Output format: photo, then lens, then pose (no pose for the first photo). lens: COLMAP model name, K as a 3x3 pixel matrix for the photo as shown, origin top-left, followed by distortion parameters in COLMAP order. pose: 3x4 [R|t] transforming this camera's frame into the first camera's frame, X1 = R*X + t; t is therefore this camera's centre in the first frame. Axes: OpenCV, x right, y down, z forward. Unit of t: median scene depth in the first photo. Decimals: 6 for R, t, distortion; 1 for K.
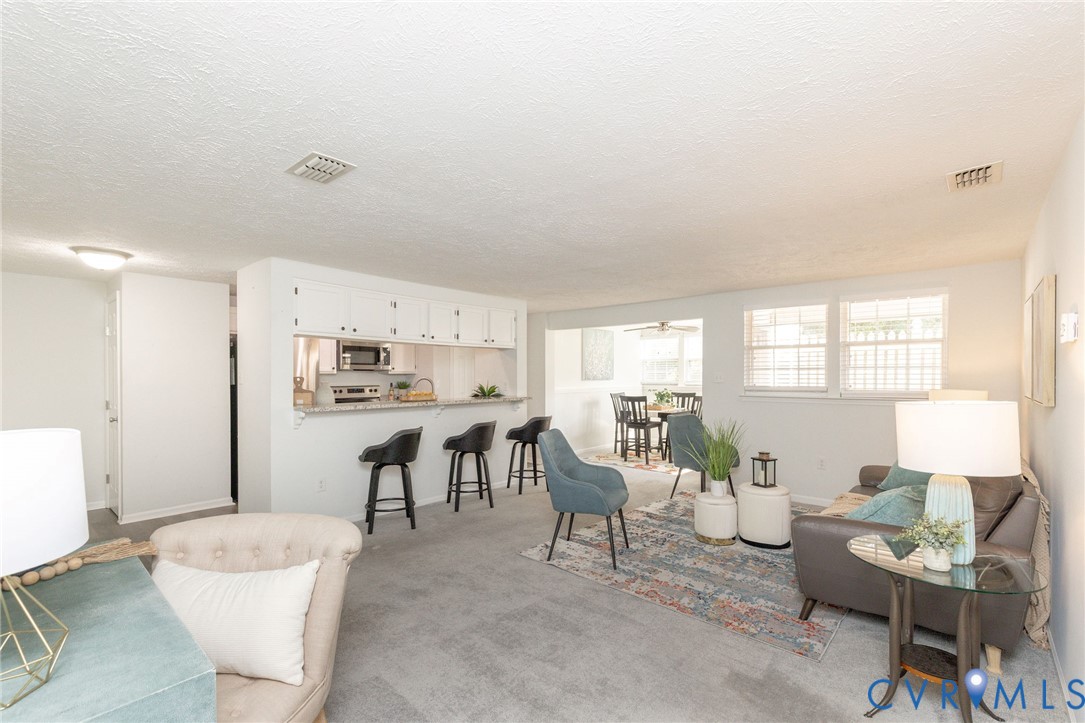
lens RADIAL K [[490.2, 0, 544.2], [0, 490.2, 371.9], [0, 0, 1]] dist [0.000545, -0.001839]
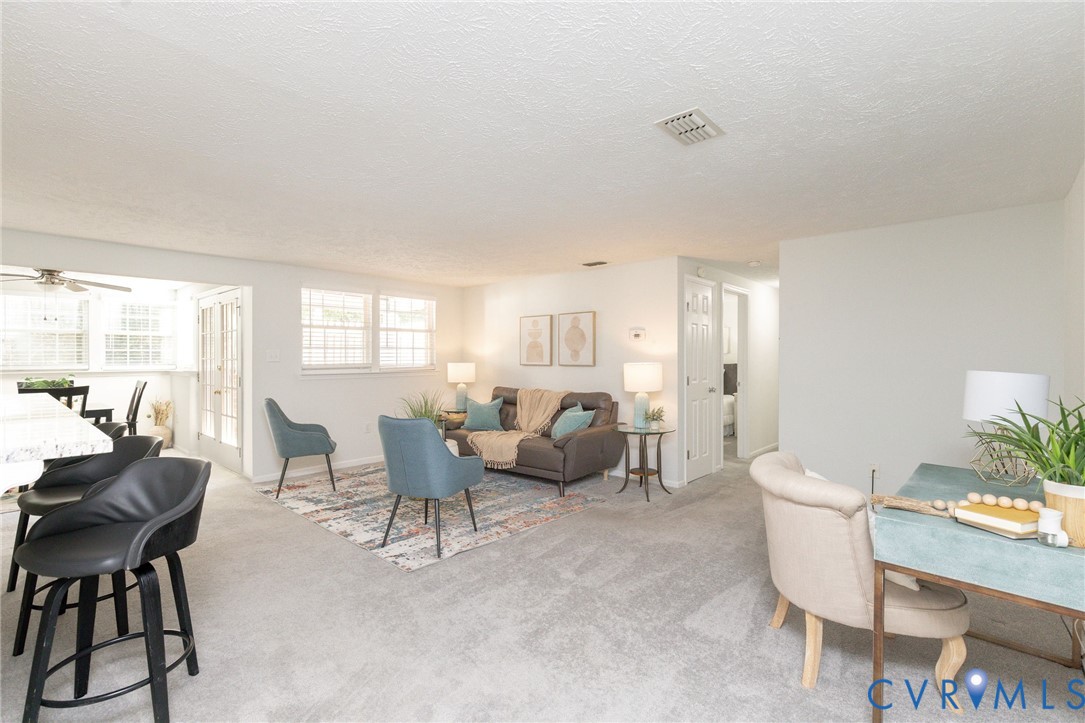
lens RADIAL K [[490.2, 0, 546.0], [0, 490.2, 363.8], [0, 0, 1]] dist [0.000545, -0.001839]
pose [[0.012968, -0.018062, 0.999753, -0.643550], [-0.004844, 0.999824, 0.018126, 0.007341], [-0.999904, -0.005078, 0.012878, 0.573074]]
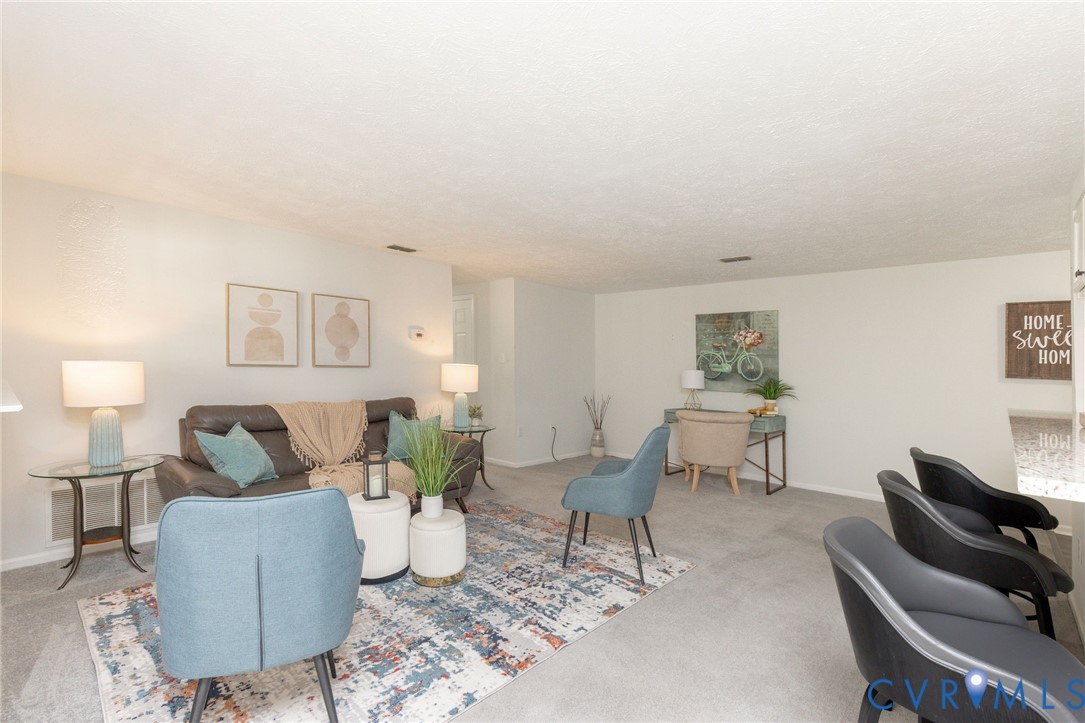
lens RADIAL K [[510.1, 0, 528.3], [0, 510.1, 347.1], [0, 0, 1]] dist [0.014818, -0.000196]
pose [[-0.999325, -0.022300, 0.029196, 0.164281], [-0.023419, 0.998982, -0.038543, 0.025086], [-0.028307, -0.039200, -0.998830, 1.433692]]
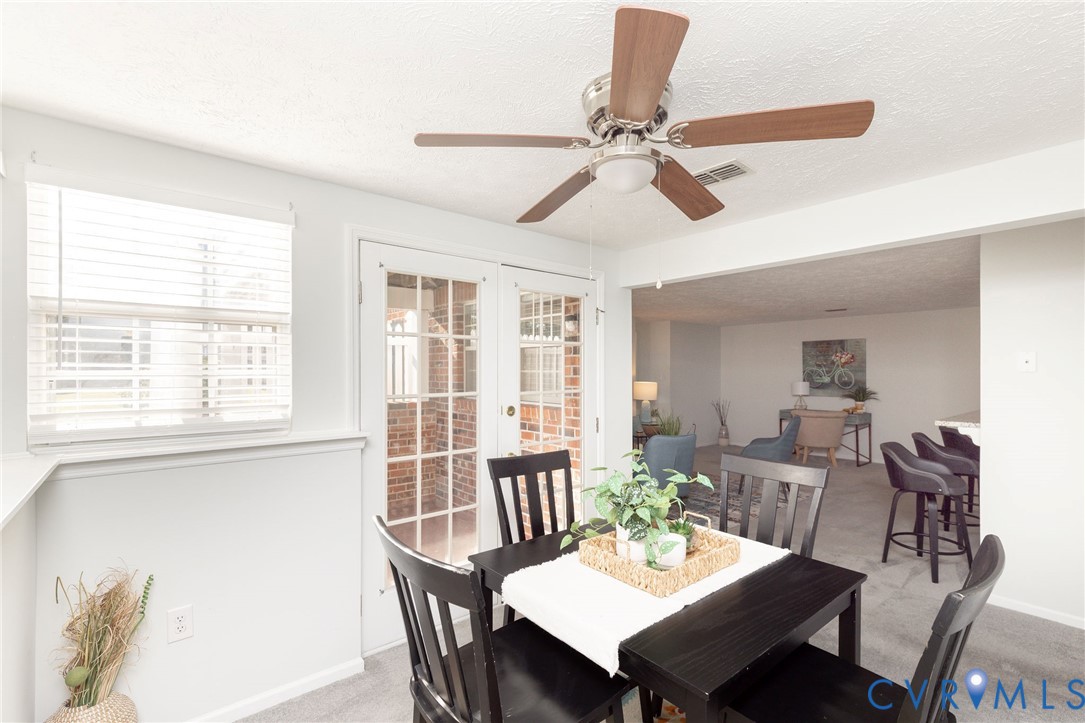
lens RADIAL K [[490.2, 0, 543.8], [0, 490.2, 378.5], [0, 0, 1]] dist [0.000545, -0.001839]
pose [[-0.987592, -0.002240, 0.157024, 0.403325], [-0.001067, 0.999971, 0.007552, 0.000971], [-0.157037, 0.007290, -0.987566, 1.969618]]
